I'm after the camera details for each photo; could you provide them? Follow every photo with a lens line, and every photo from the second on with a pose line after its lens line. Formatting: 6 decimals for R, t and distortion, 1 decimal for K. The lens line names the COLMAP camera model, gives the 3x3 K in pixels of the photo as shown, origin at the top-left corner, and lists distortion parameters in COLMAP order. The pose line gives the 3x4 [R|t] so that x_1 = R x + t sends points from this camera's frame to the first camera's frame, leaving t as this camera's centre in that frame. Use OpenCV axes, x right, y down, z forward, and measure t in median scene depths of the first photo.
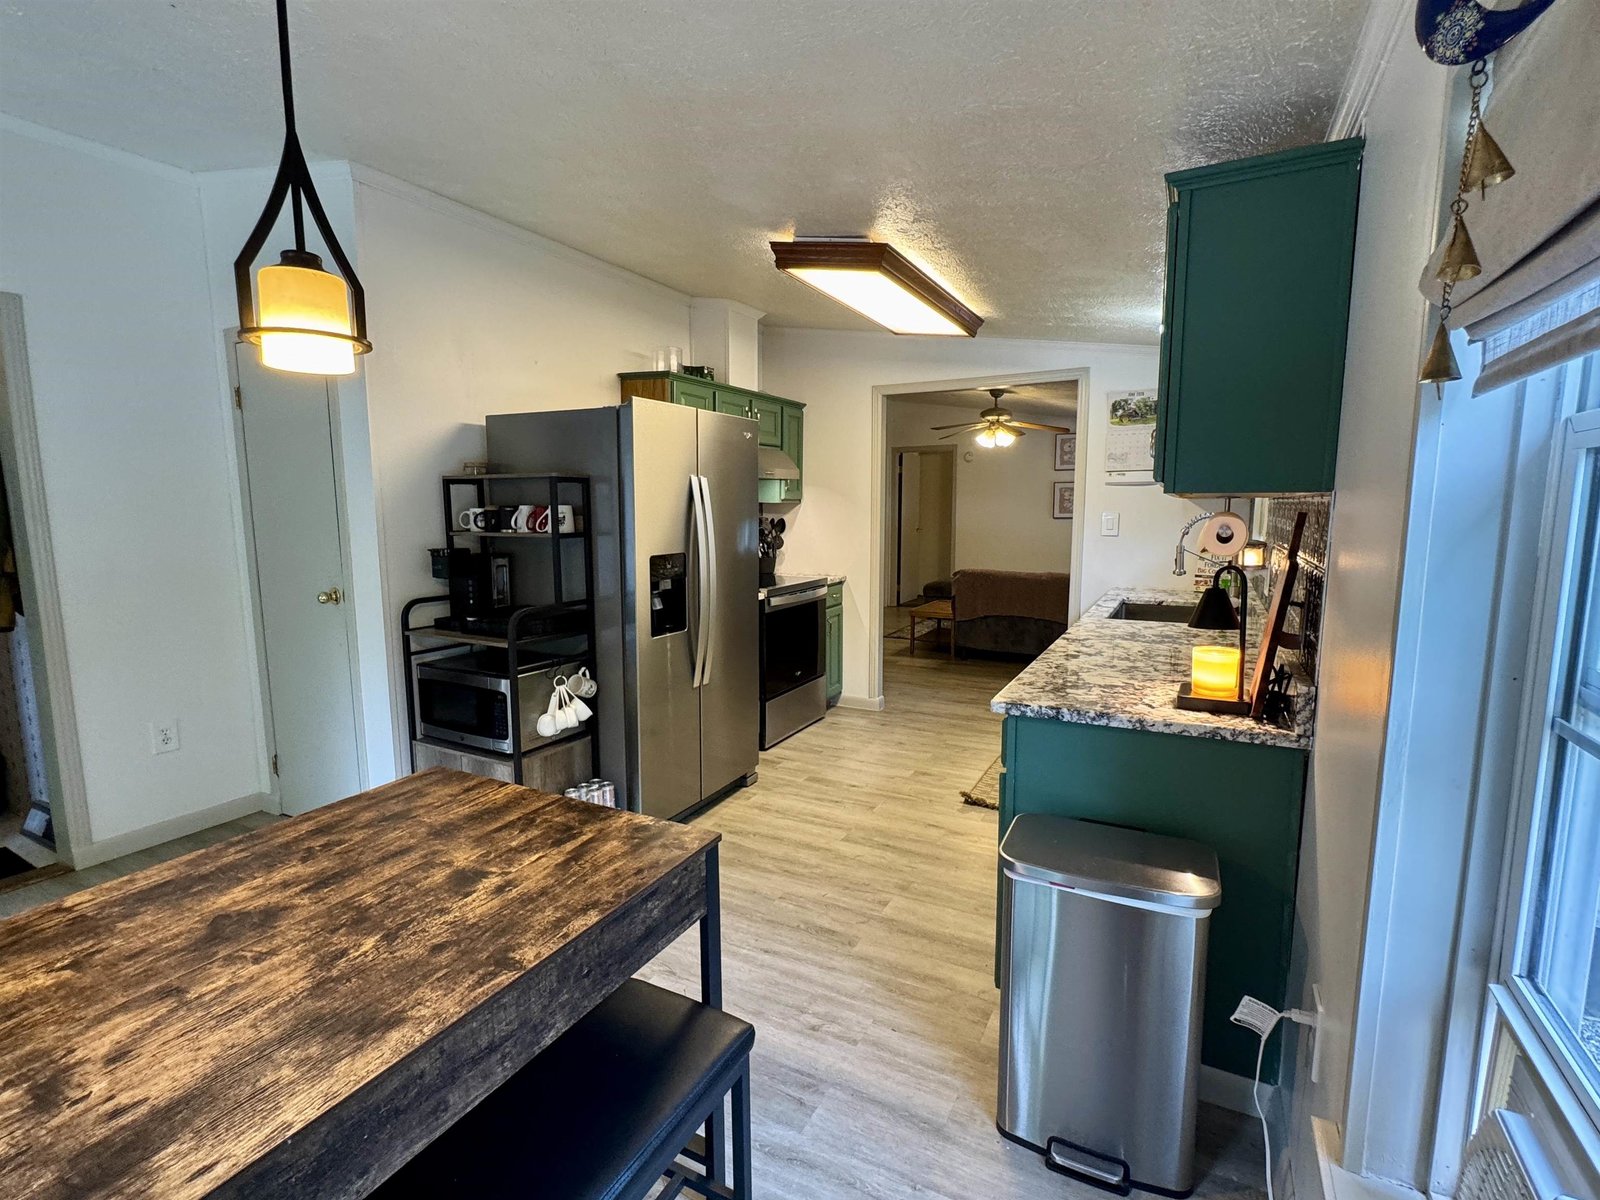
lens RADIAL K [[751.0, 0, 796.9], [0, 751.0, 602.9], [0, 0, 1]] dist [0.000894, 0.000022]
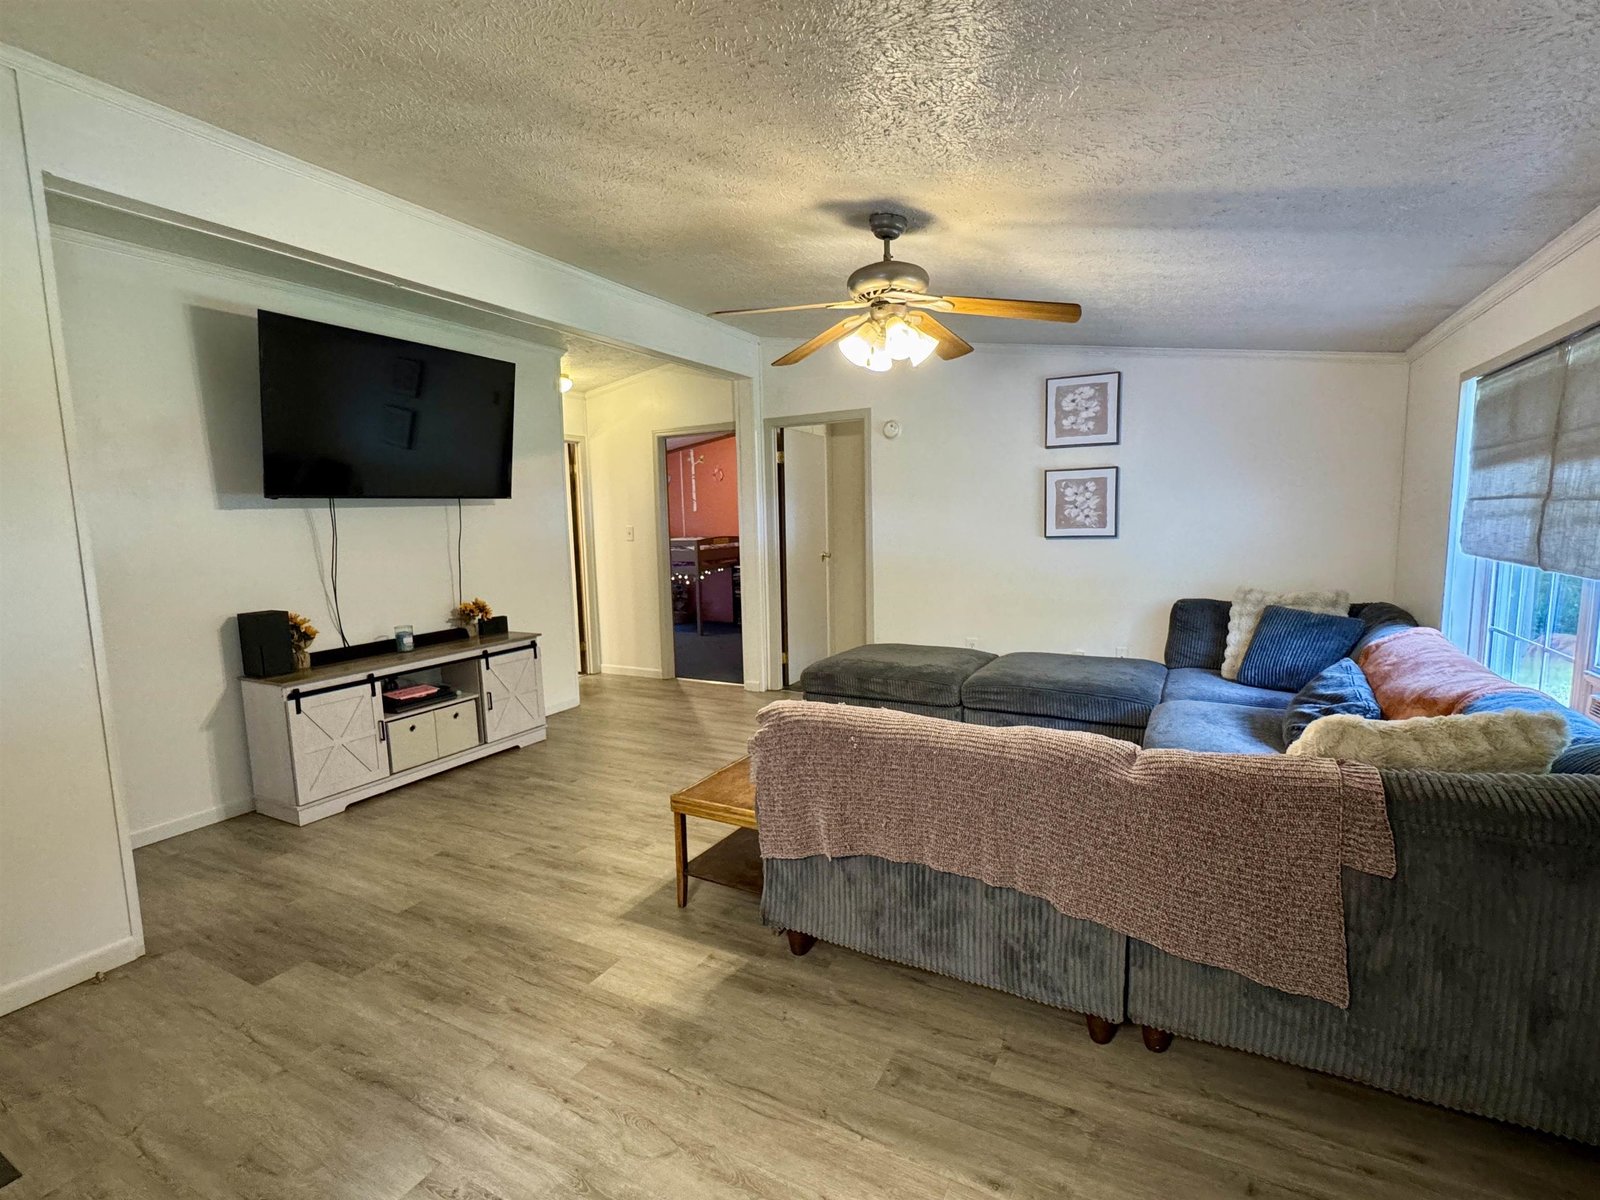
lens RADIAL K [[738.6, 0, 800.3], [0, 738.6, 605.3], [0, 0, 1]] dist [-0.002649, 0.000029]
pose [[0.999769, -0.021489, -0.000635, 0.503347], [0.021481, 0.999710, -0.010921, -0.189998], [0.000869, 0.010905, 0.999940, 1.439401]]
